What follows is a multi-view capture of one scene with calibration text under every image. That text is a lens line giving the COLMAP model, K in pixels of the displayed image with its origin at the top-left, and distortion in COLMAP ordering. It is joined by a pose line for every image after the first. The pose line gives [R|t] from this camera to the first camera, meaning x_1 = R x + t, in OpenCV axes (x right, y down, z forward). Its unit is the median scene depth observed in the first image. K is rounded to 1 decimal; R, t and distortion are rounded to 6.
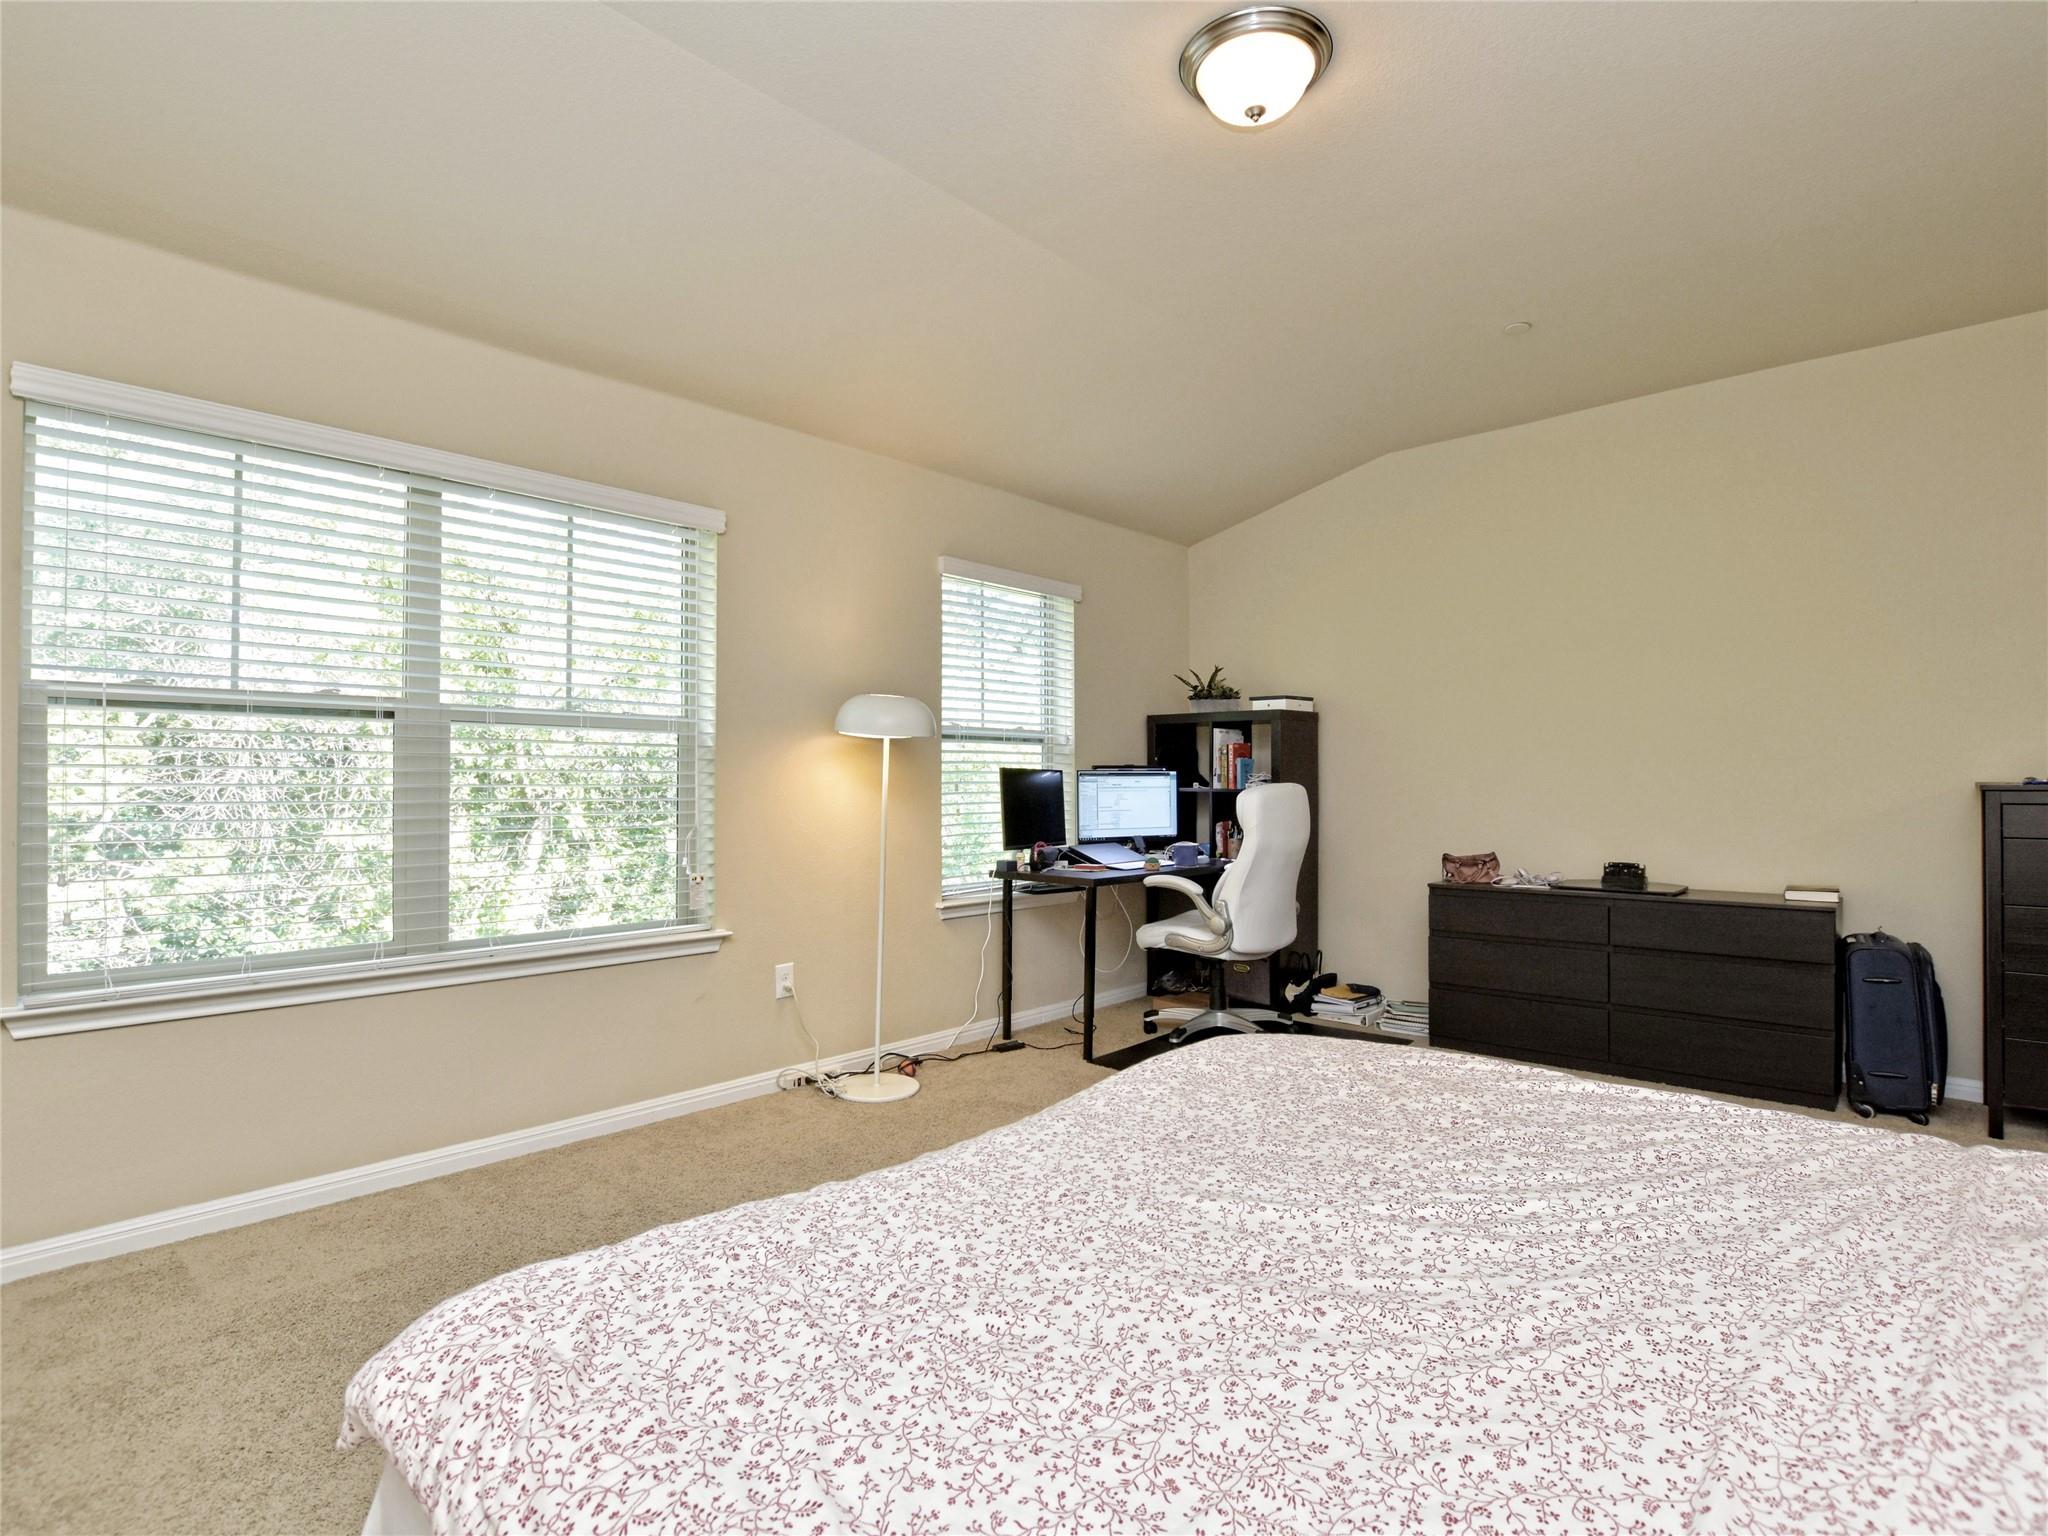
lens RADIAL K [[1011.5, 0, 1030.8], [0, 1011.5, 768.2], [0, 0, 1]] dist [-0.030374, 0.003059]
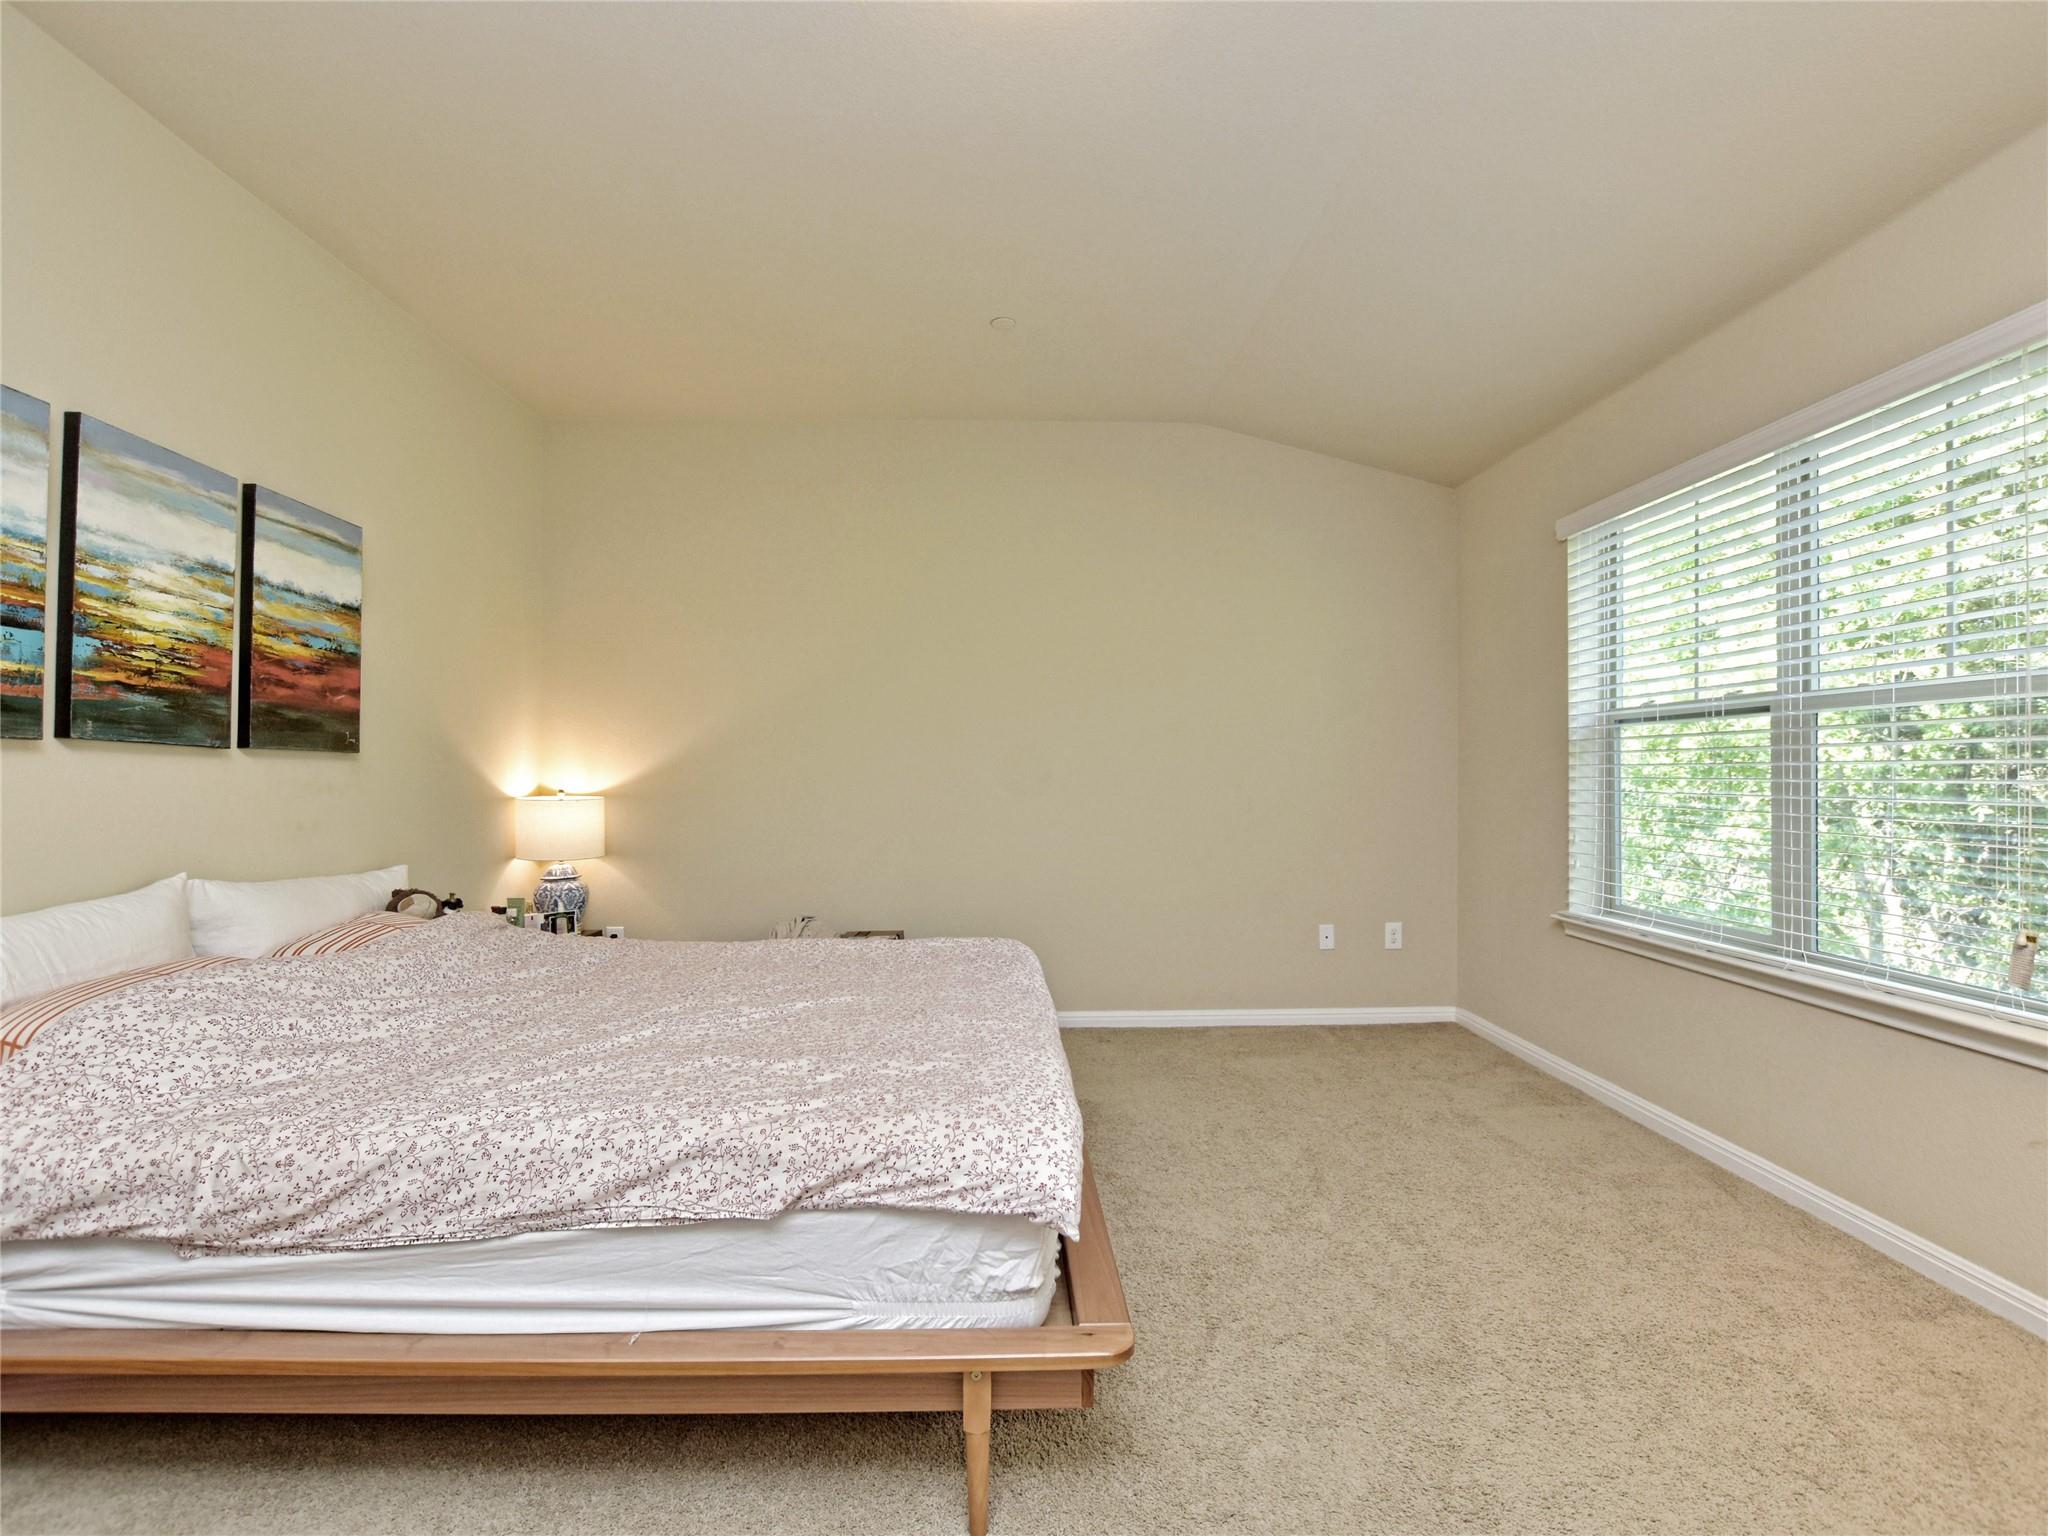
lens RADIAL K [[1011.5, 0, 1030.8], [0, 1011.5, 768.2], [0, 0, 1]] dist [-0.030374, 0.003059]
pose [[-0.711967, 0.000624, -0.702212, 0.459892], [0.017231, 0.999714, -0.016581, 0.008118], [0.702001, -0.023905, -0.711775, 0.926224]]
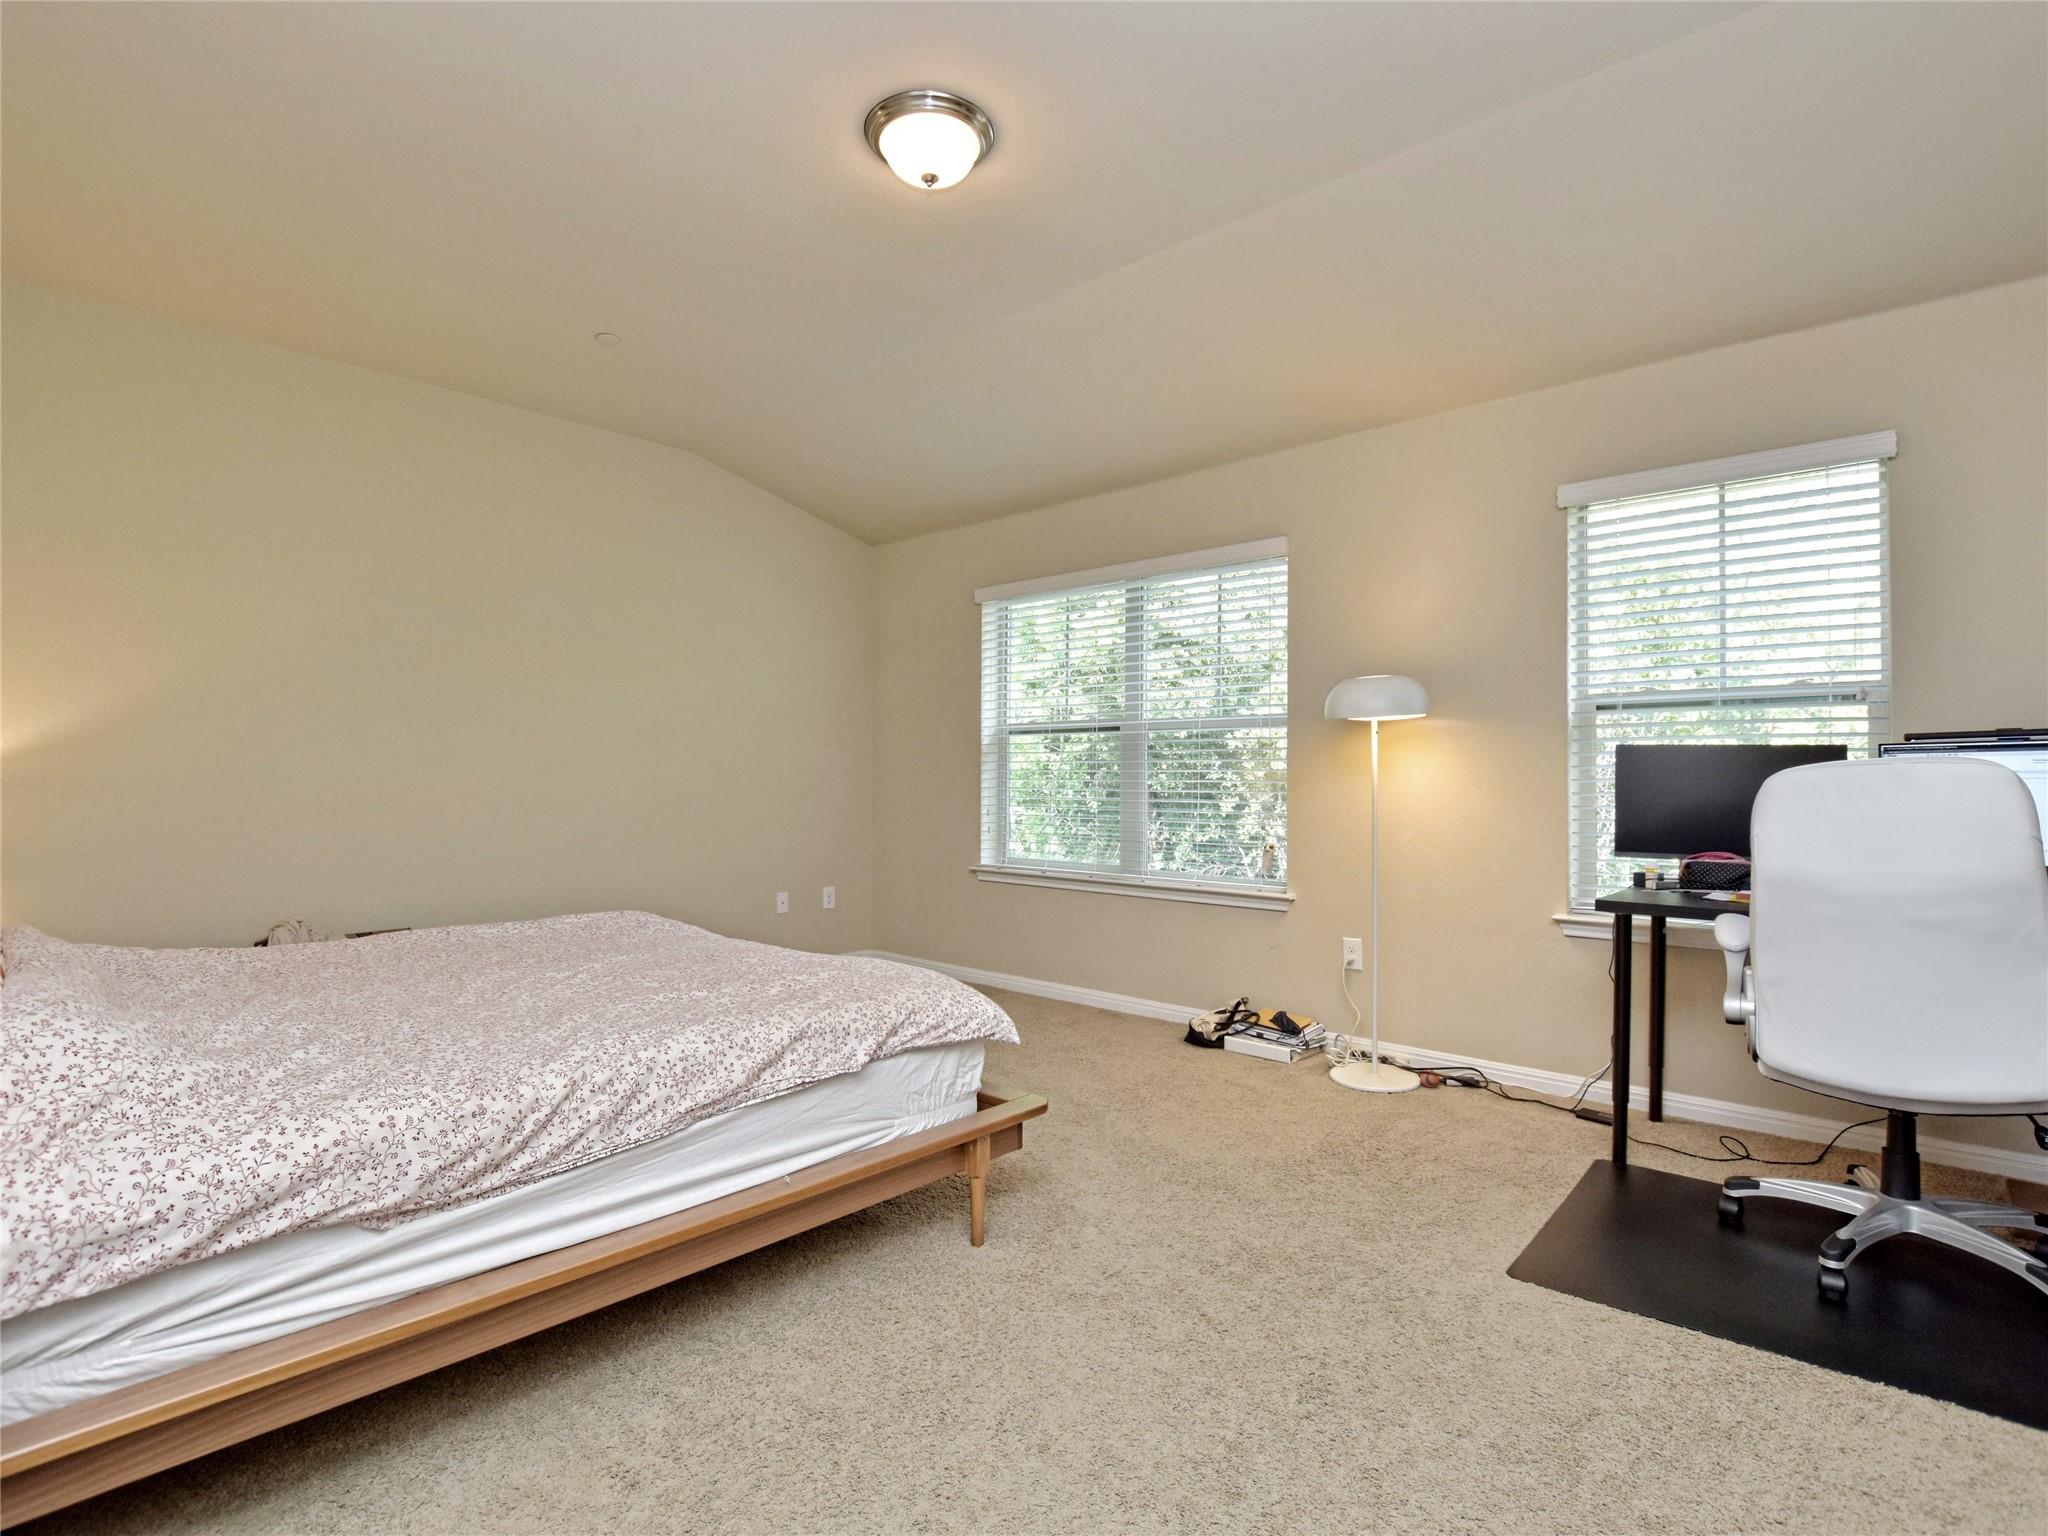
lens RADIAL K [[1011.5, 0, 1030.8], [0, 1011.5, 768.2], [0, 0, 1]] dist [-0.030374, 0.003059]
pose [[0.008112, -0.007192, -0.999941, 0.815214], [0.013179, 0.999888, -0.007085, 0.018210], [0.999880, -0.013121, 0.008206, 0.653015]]
